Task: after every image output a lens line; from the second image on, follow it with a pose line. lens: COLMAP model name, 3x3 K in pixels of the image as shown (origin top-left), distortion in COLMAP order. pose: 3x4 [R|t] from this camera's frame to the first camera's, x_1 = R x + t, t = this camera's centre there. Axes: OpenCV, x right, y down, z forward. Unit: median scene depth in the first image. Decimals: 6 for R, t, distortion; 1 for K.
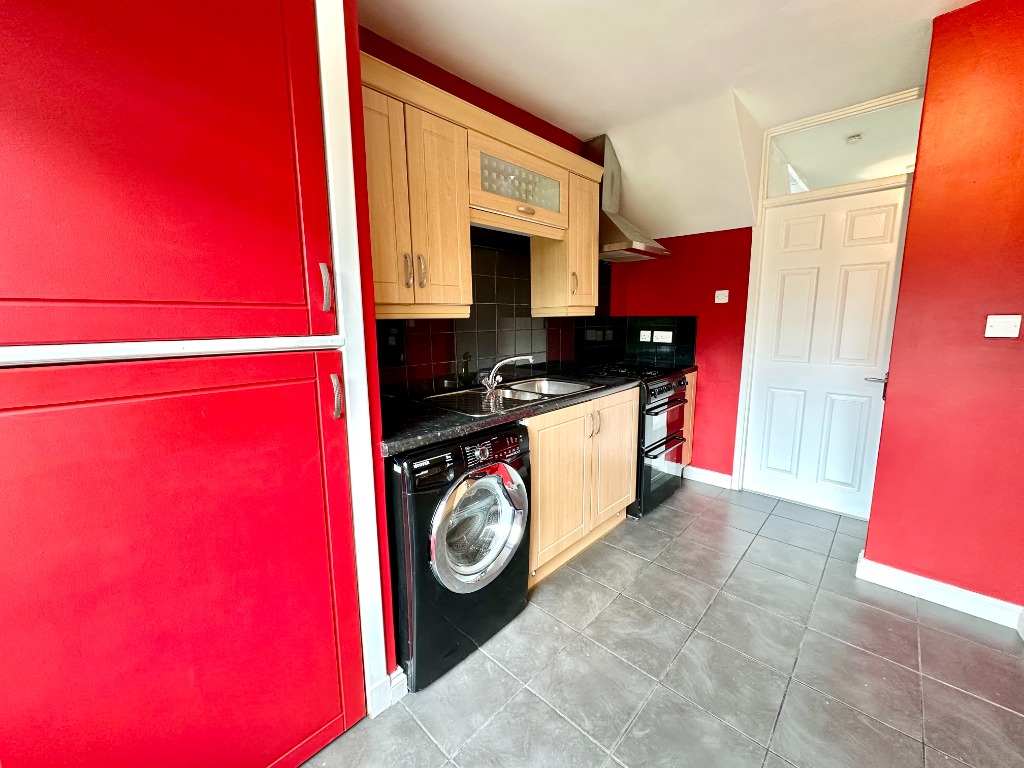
lens RADIAL K [[407.3, 0, 511.1], [0, 407.3, 381.4], [0, 0, 1]] dist [-0.000699, 0.000229]
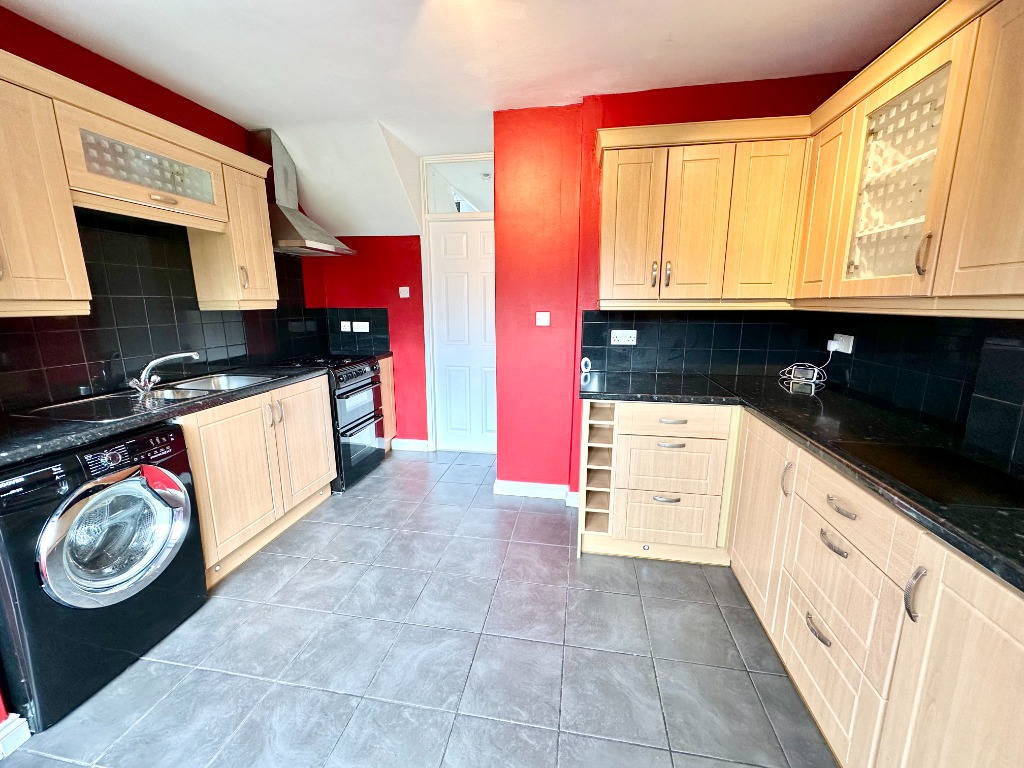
lens RADIAL K [[407.3, 0, 511.1], [0, 407.3, 381.4], [0, 0, 1]] dist [-0.000699, 0.000229]
pose [[0.831674, -0.095237, 0.547036, 0.150895], [0.076471, 0.995439, 0.057040, 0.008811], [-0.549973, -0.005606, 0.835164, -0.236537]]
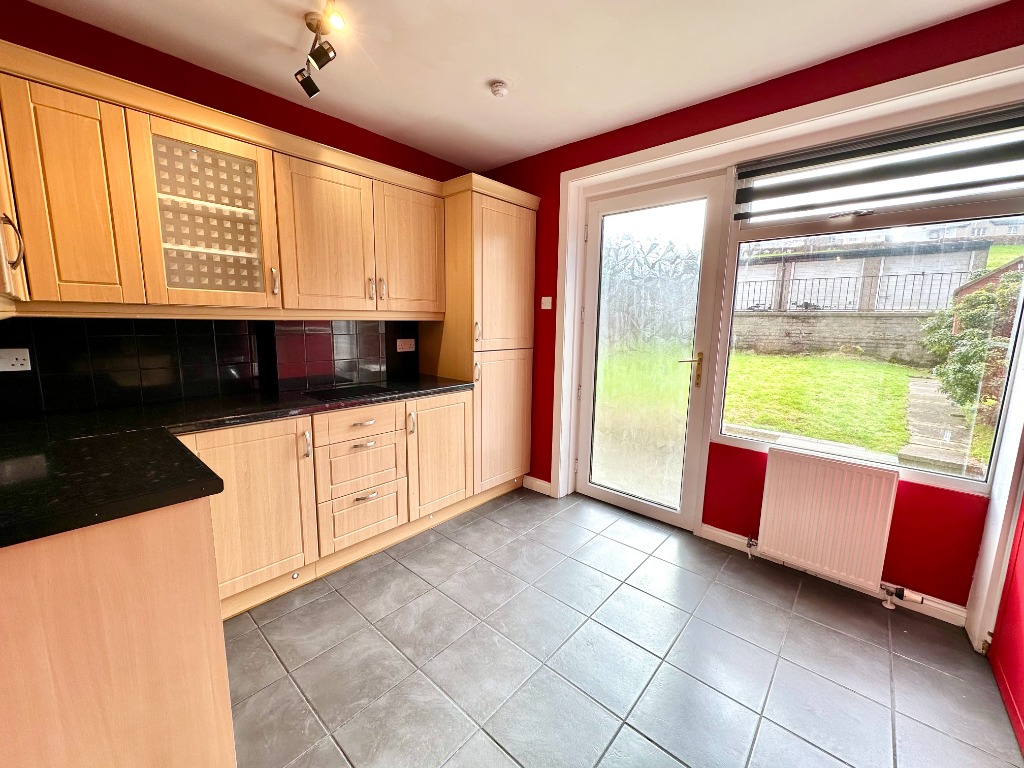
lens RADIAL K [[407.3, 0, 511.1], [0, 407.3, 381.4], [0, 0, 1]] dist [-0.000699, 0.000229]
pose [[-0.999364, -0.000760, -0.035648, 0.485353], [-0.011343, 0.954608, 0.297648, -0.170244], [0.033803, 0.297863, -0.954010, 0.968769]]
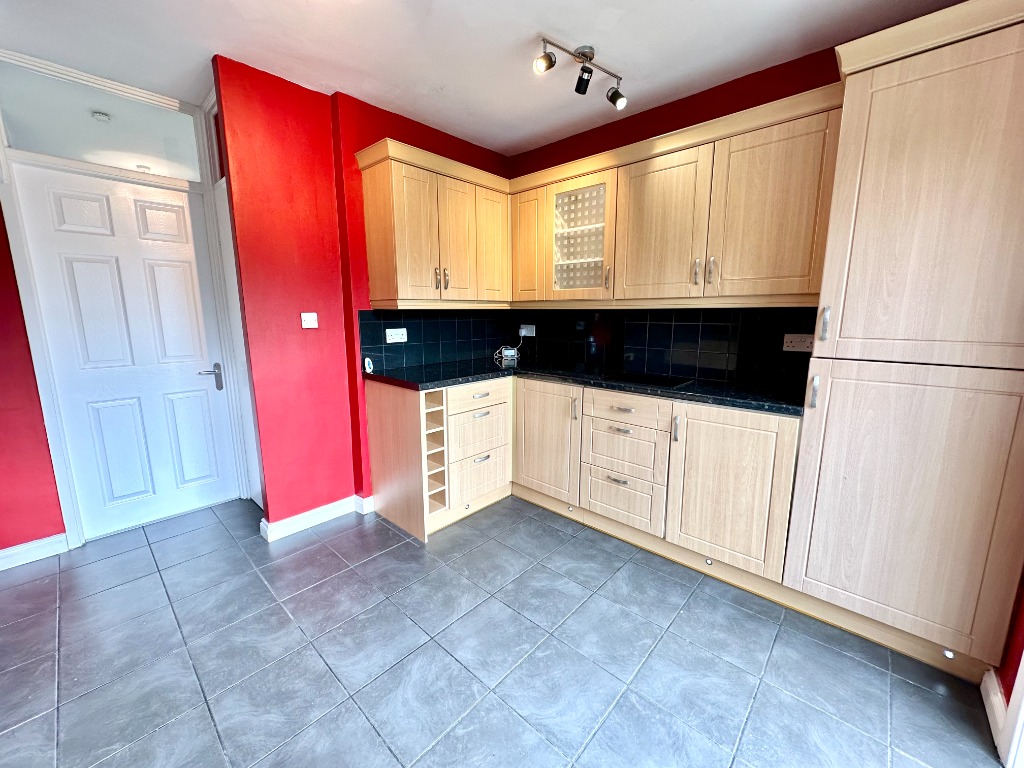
lens RADIAL K [[407.3, 0, 511.1], [0, 407.3, 381.4], [0, 0, 1]] dist [-0.000699, 0.000229]
pose [[-0.016272, -0.160214, 0.986948, -0.217010], [0.153606, 0.974961, 0.160801, -0.037992], [-0.987998, 0.154218, 0.008745, 0.254578]]
